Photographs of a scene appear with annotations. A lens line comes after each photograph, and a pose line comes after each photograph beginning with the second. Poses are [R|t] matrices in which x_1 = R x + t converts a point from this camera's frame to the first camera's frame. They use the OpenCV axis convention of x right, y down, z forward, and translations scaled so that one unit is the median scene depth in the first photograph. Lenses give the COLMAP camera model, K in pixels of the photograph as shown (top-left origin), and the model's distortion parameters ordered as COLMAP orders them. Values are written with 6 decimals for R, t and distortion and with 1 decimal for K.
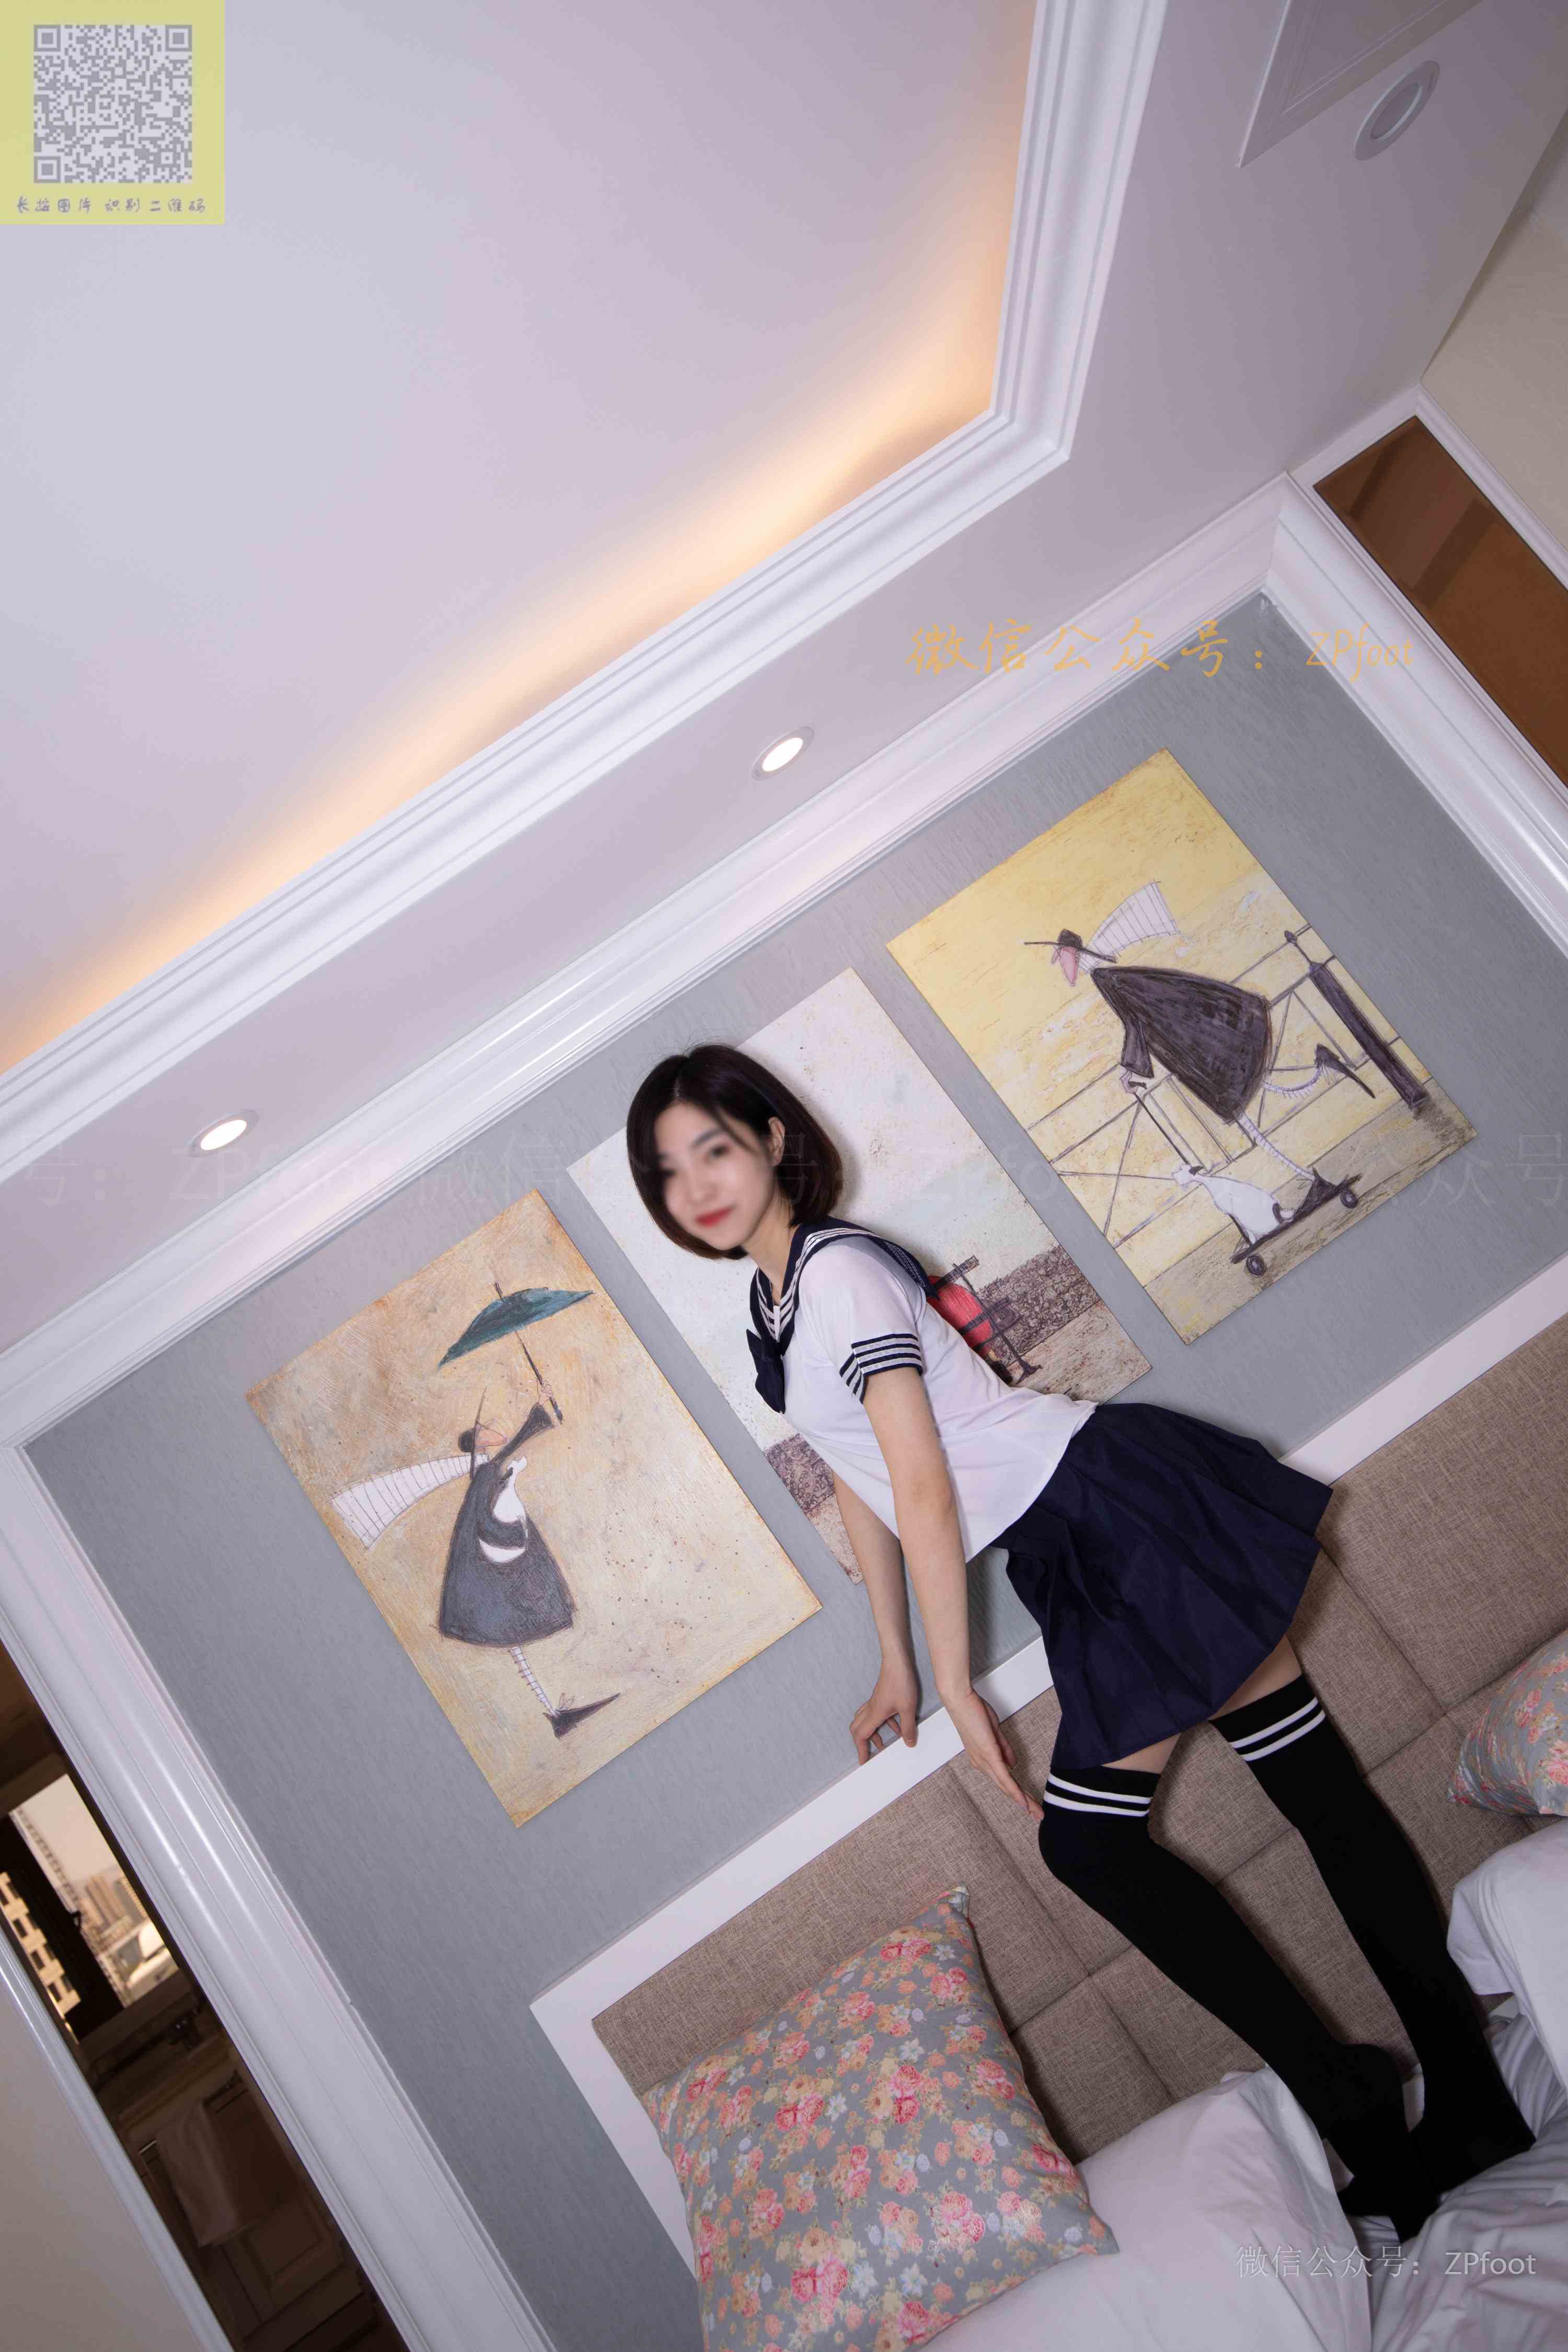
lens RADIAL K [[1557.1, 0, 788.0], [0, 1557.1, 1173.4], [0, 0, 1]] dist [-0.001661, 0.001868]
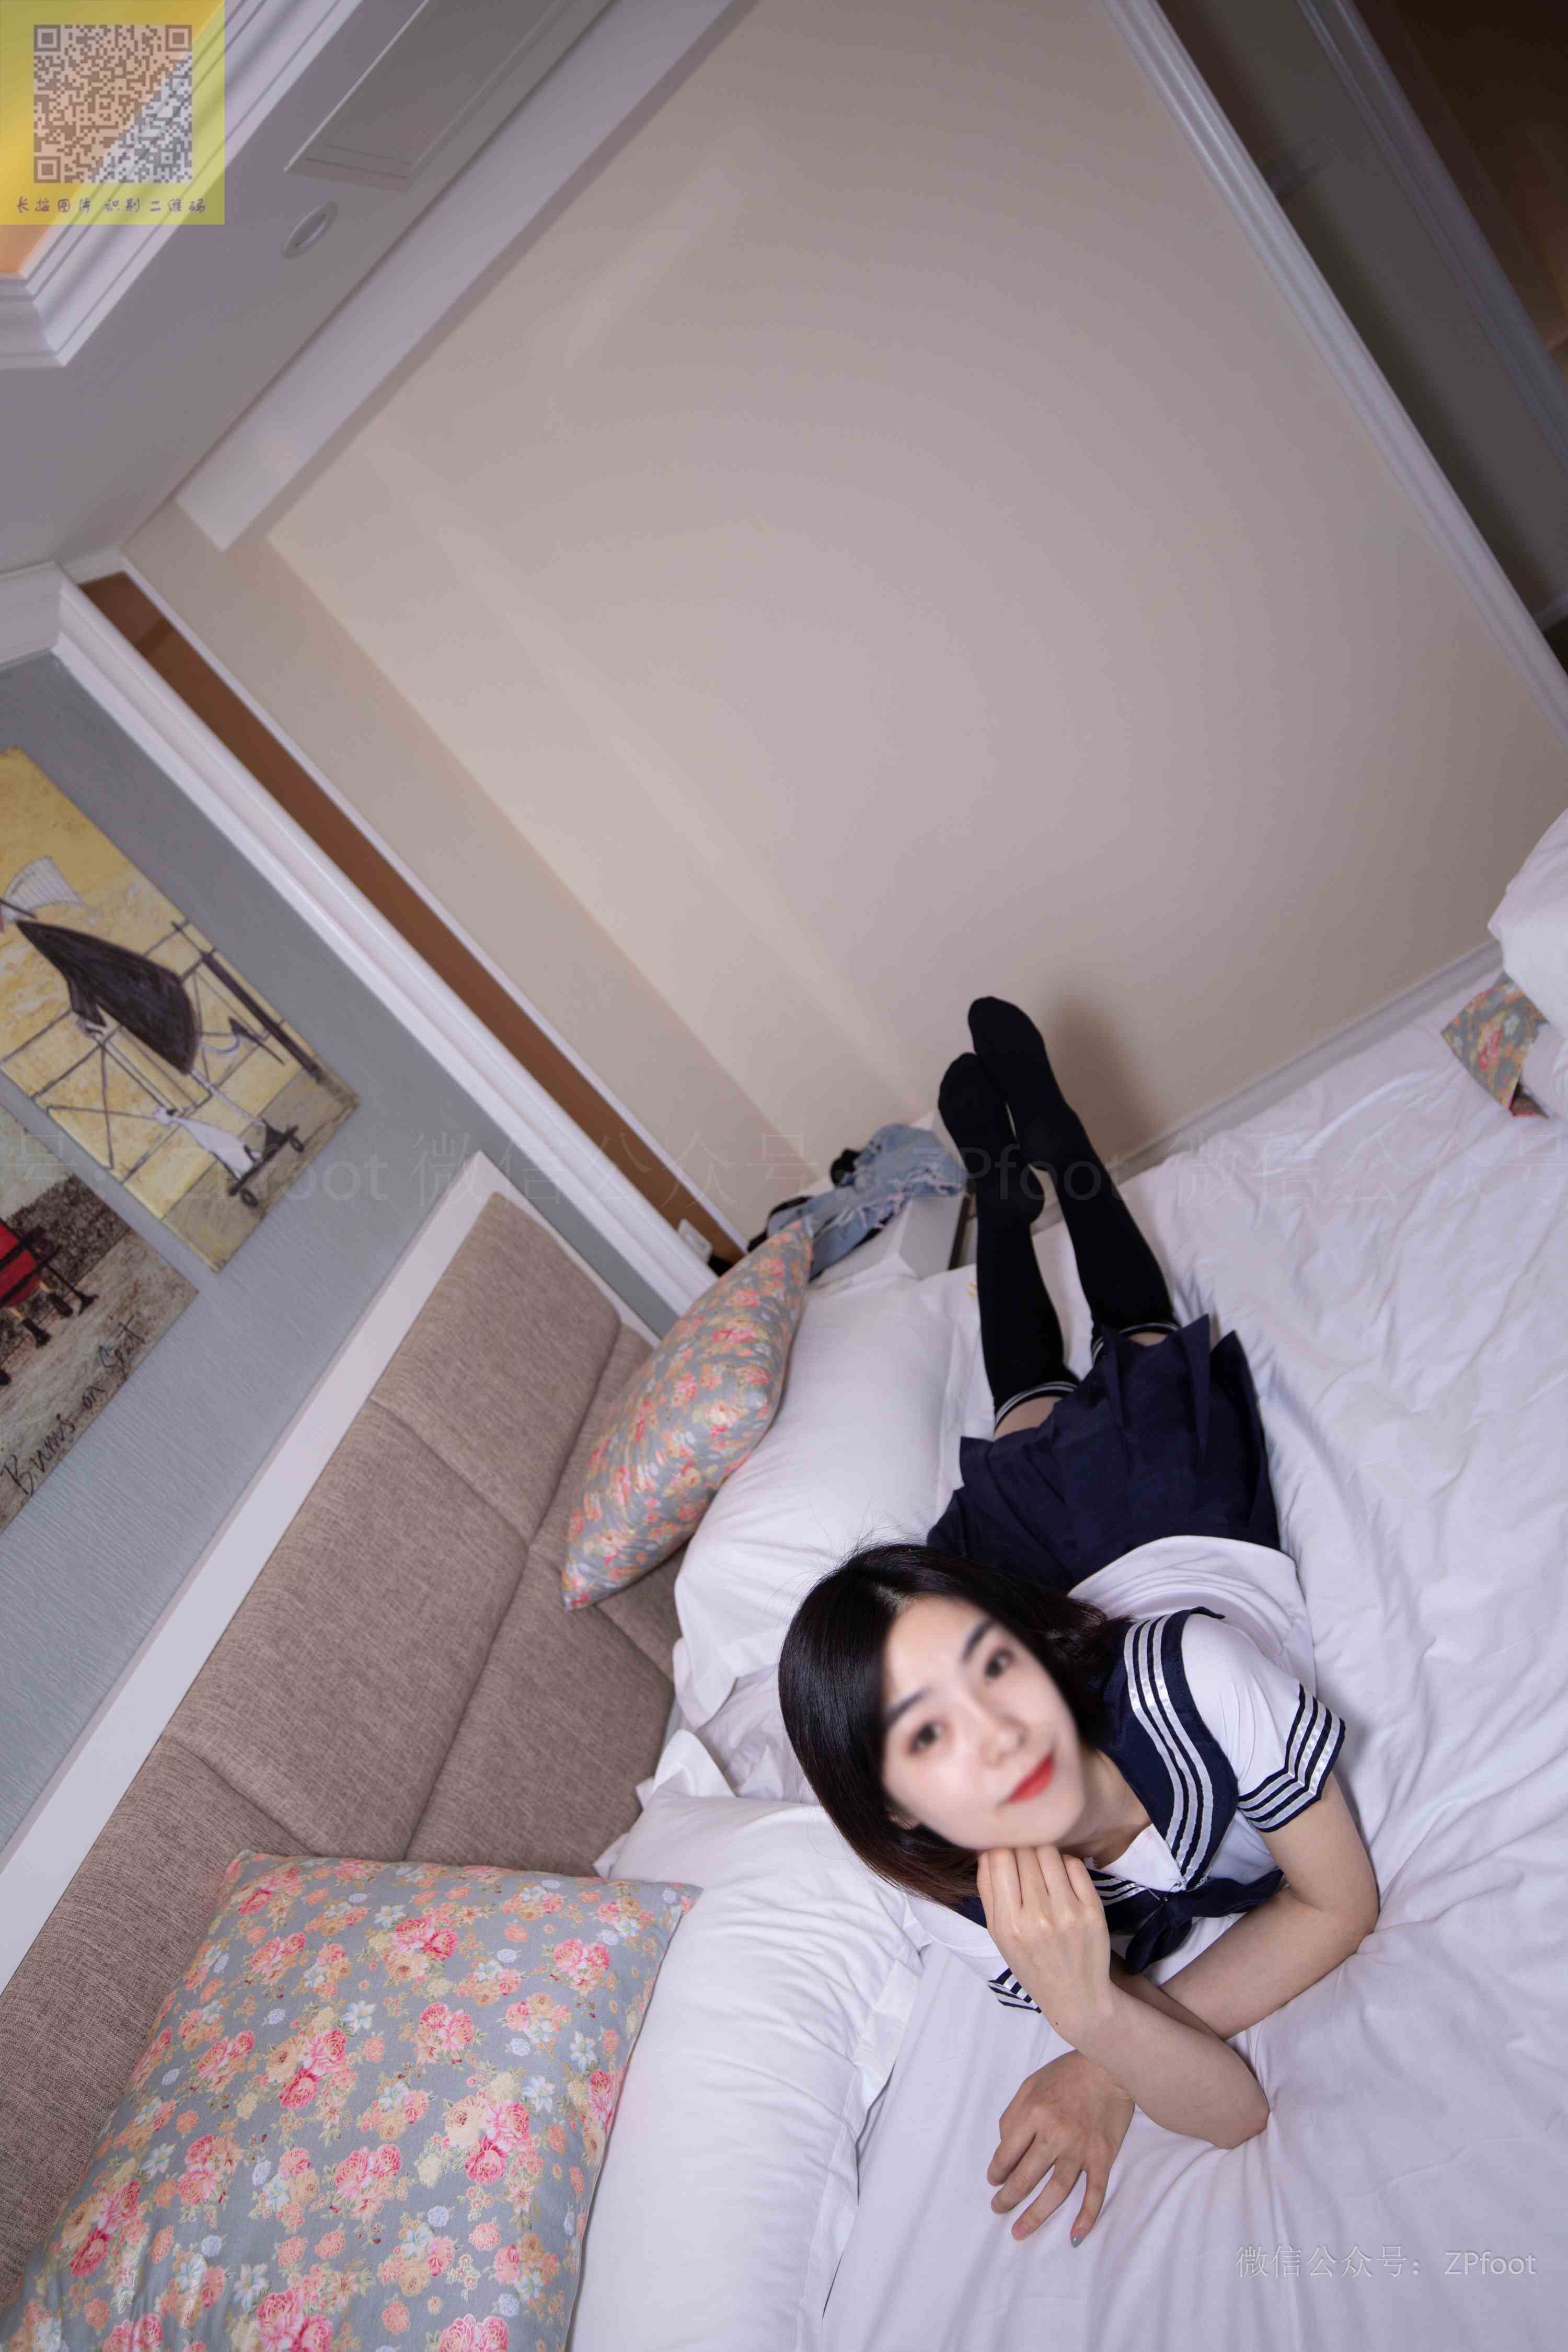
lens RADIAL K [[1557.1, 0, 756.0], [0, 1557.1, 1178.9], [0, 0, 1]] dist [-0.001661, 0.001868]
pose [[0.449769, 0.043310, 0.892094, -0.443519], [0.309885, 0.929210, -0.201347, 0.347972], [-0.837663, 0.367006, 0.404509, 0.315270]]
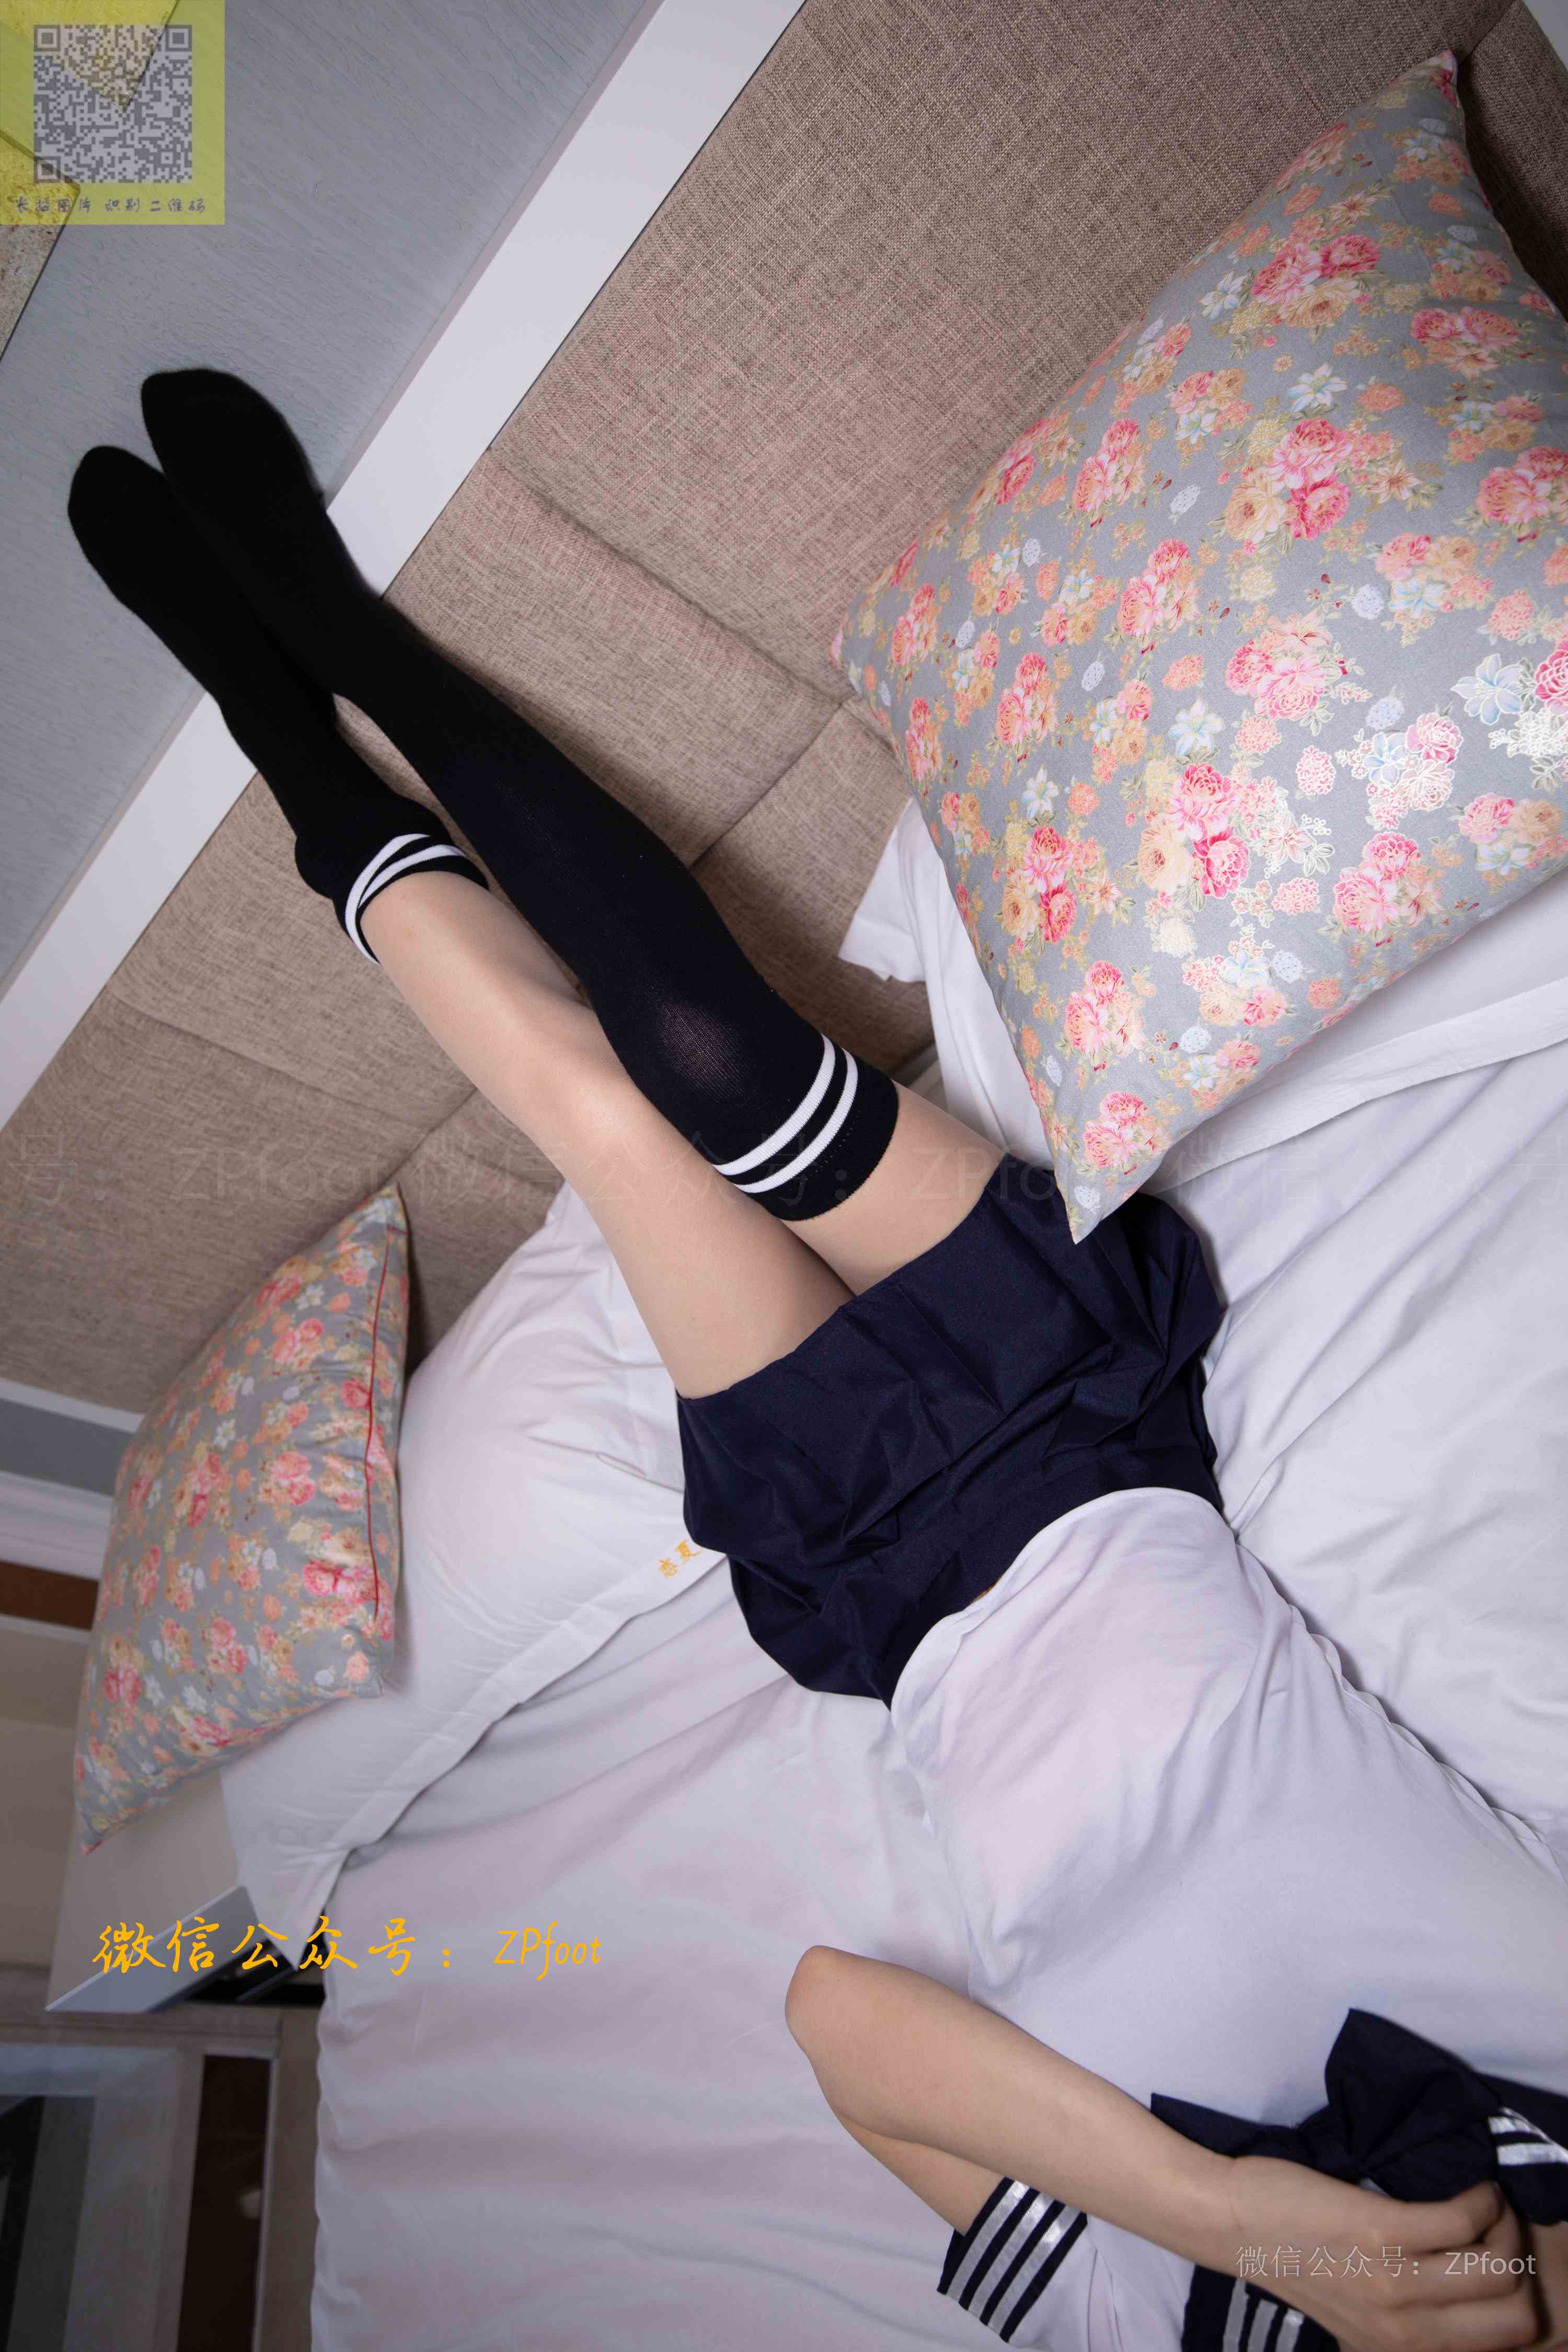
lens RADIAL K [[1557.1, 0, 787.9], [0, 1557.1, 1126.9], [0, 0, 1]] dist [-0.001661, 0.001868]
pose [[0.953367, -0.297172, -0.052716, 0.359112], [0.201150, 0.495411, 0.845048, -0.066058], [-0.225009, -0.816245, 0.532085, 0.523486]]
